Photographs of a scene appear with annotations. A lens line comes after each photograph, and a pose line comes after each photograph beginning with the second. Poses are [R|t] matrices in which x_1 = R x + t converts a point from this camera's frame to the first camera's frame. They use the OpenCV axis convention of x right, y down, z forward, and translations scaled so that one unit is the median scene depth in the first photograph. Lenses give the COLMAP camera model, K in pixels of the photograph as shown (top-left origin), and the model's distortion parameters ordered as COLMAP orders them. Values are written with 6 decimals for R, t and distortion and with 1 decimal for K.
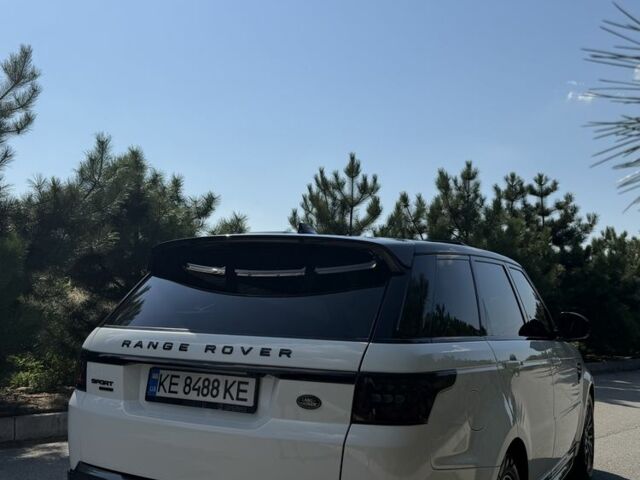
lens RADIAL K [[663.7, 0, 318.2], [0, 663.7, 240.6], [0, 0, 1]] dist [0.095608, -0.007006]
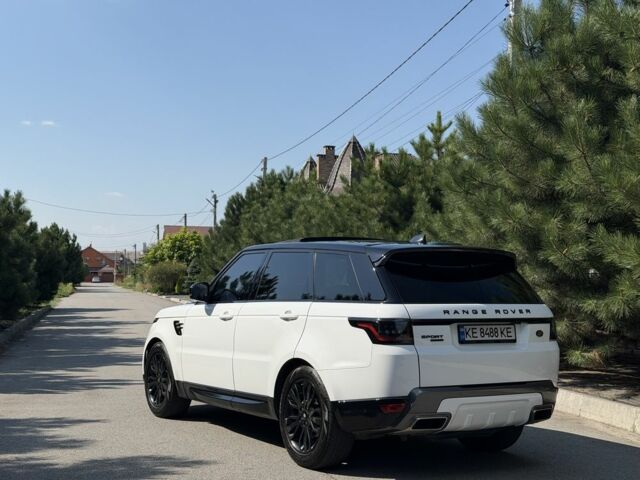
lens RADIAL K [[889.9, 0, 318.3], [0, 889.9, 241.2], [0, 0, 1]] dist [0.152873, -0.015318]
pose [[0.509320, 0.016778, 0.860414, -2.438282], [-0.077814, 0.996612, 0.026629, -0.057972], [-0.857052, -0.080515, 0.508900, 0.162954]]
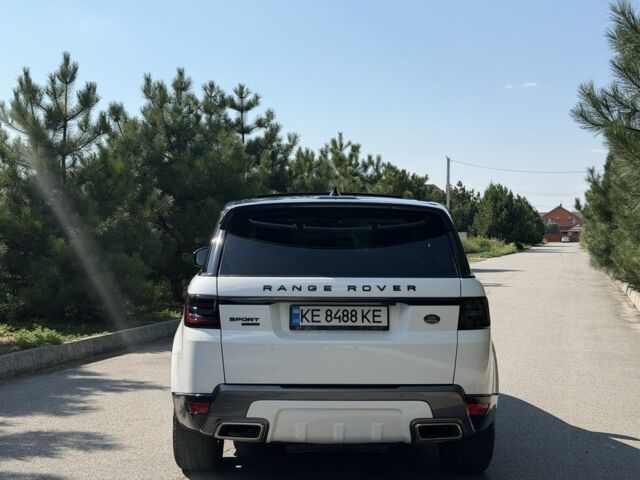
lens RADIAL K [[889.9, 0, 318.3], [0, 889.9, 241.2], [0, 0, 1]] dist [0.152873, -0.015318]
pose [[0.873259, -0.025805, 0.486573, -1.057689], [-0.025967, 0.994713, 0.099357, -0.109261], [-0.486564, -0.099399, 0.867972, -0.525419]]
